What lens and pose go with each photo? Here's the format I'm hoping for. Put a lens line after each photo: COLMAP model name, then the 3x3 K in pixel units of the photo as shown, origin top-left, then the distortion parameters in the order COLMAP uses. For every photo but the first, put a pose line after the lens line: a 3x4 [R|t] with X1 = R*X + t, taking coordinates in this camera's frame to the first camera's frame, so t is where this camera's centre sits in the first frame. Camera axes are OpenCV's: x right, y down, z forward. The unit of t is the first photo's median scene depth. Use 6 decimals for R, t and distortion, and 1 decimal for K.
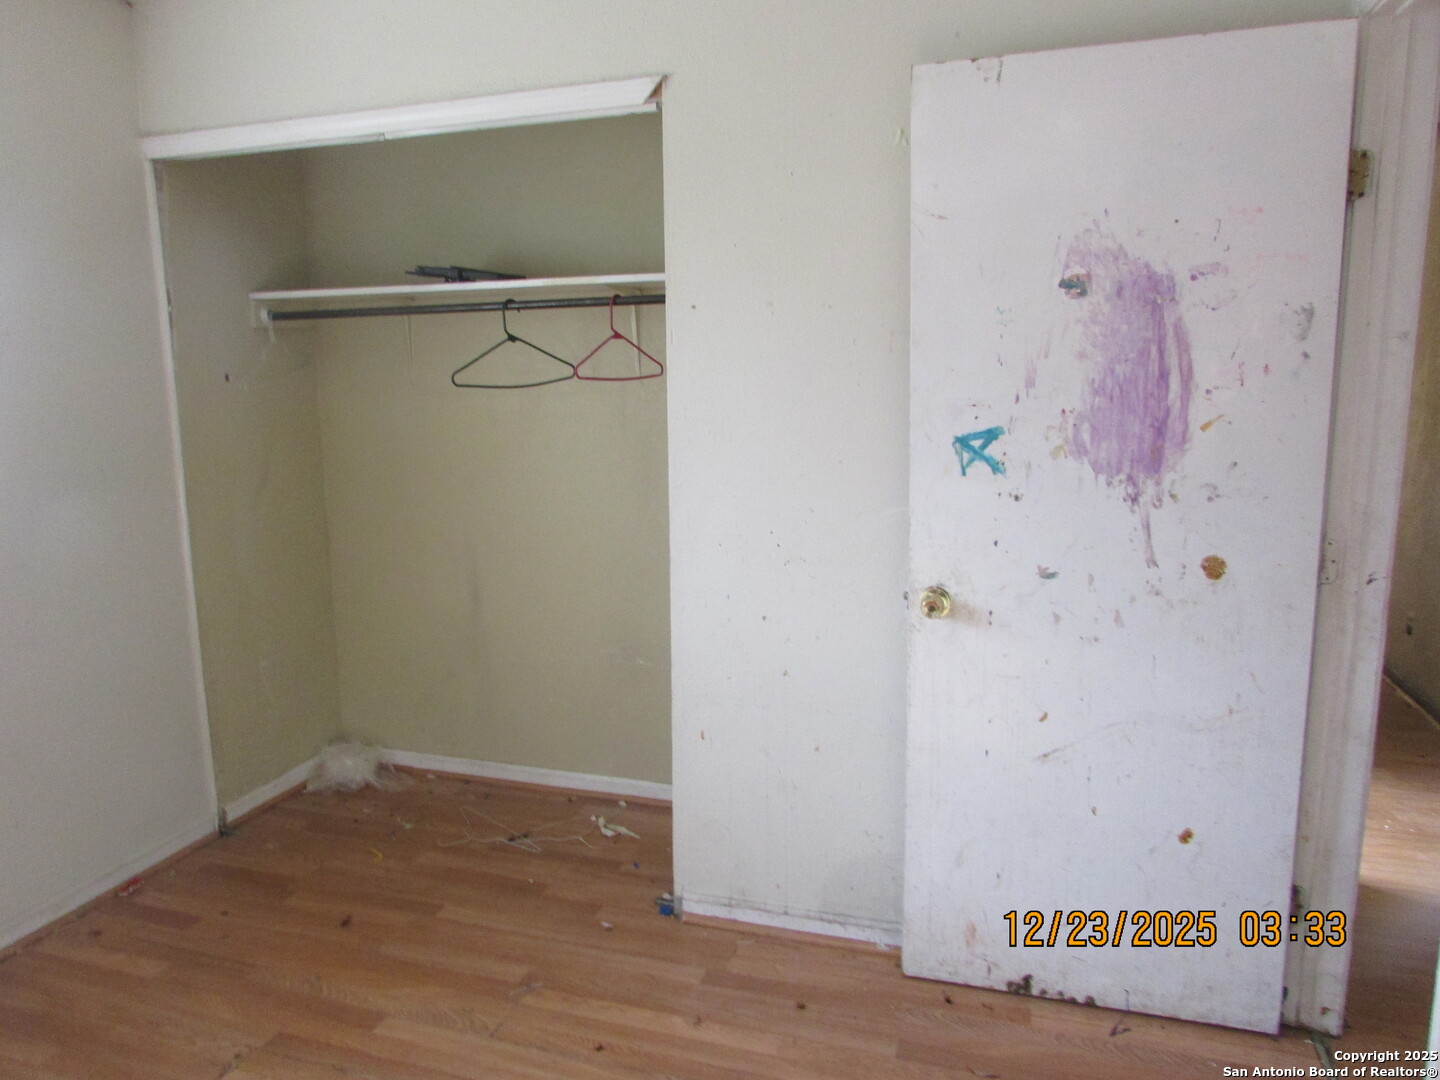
lens RADIAL K [[1015.9, 0, 715.6], [0, 1015.9, 543.5], [0, 0, 1]] dist [-0.037079, 0.017385]
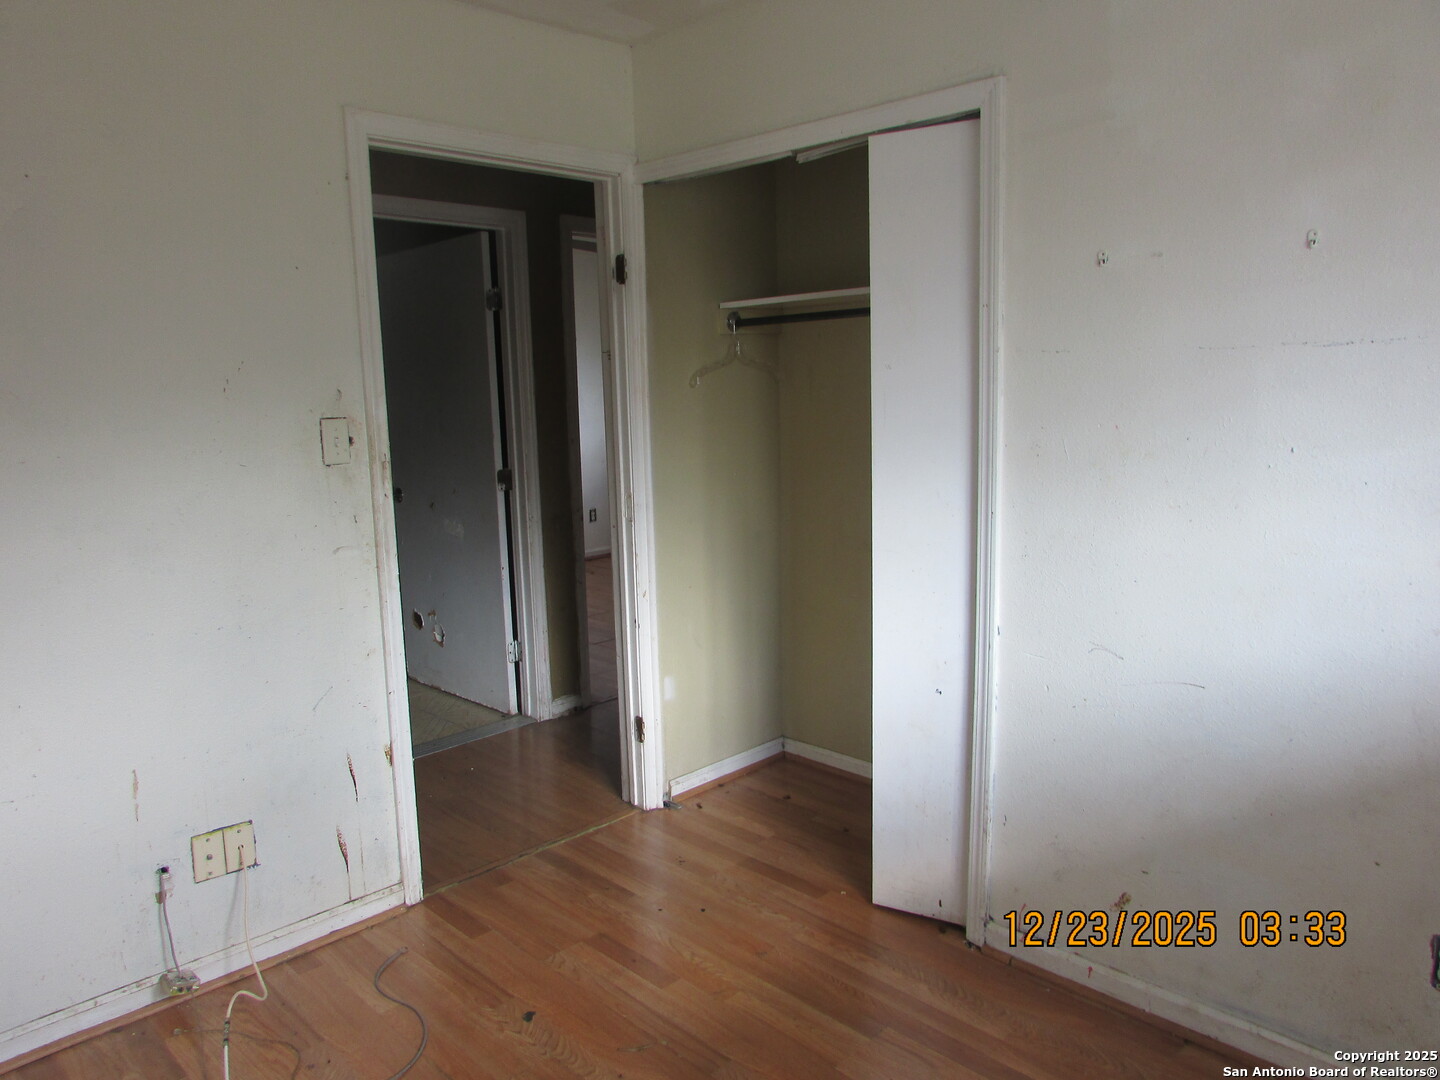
lens RADIAL K [[1015.9, 0, 715.6], [0, 1015.9, 543.5], [0, 0, 1]] dist [-0.037079, 0.017385]
pose [[0.883643, 0.062951, -0.463910, 0.234443], [-0.060798, 0.997957, 0.019614, 0.001546], [0.464197, 0.010873, 0.885665, -0.043295]]
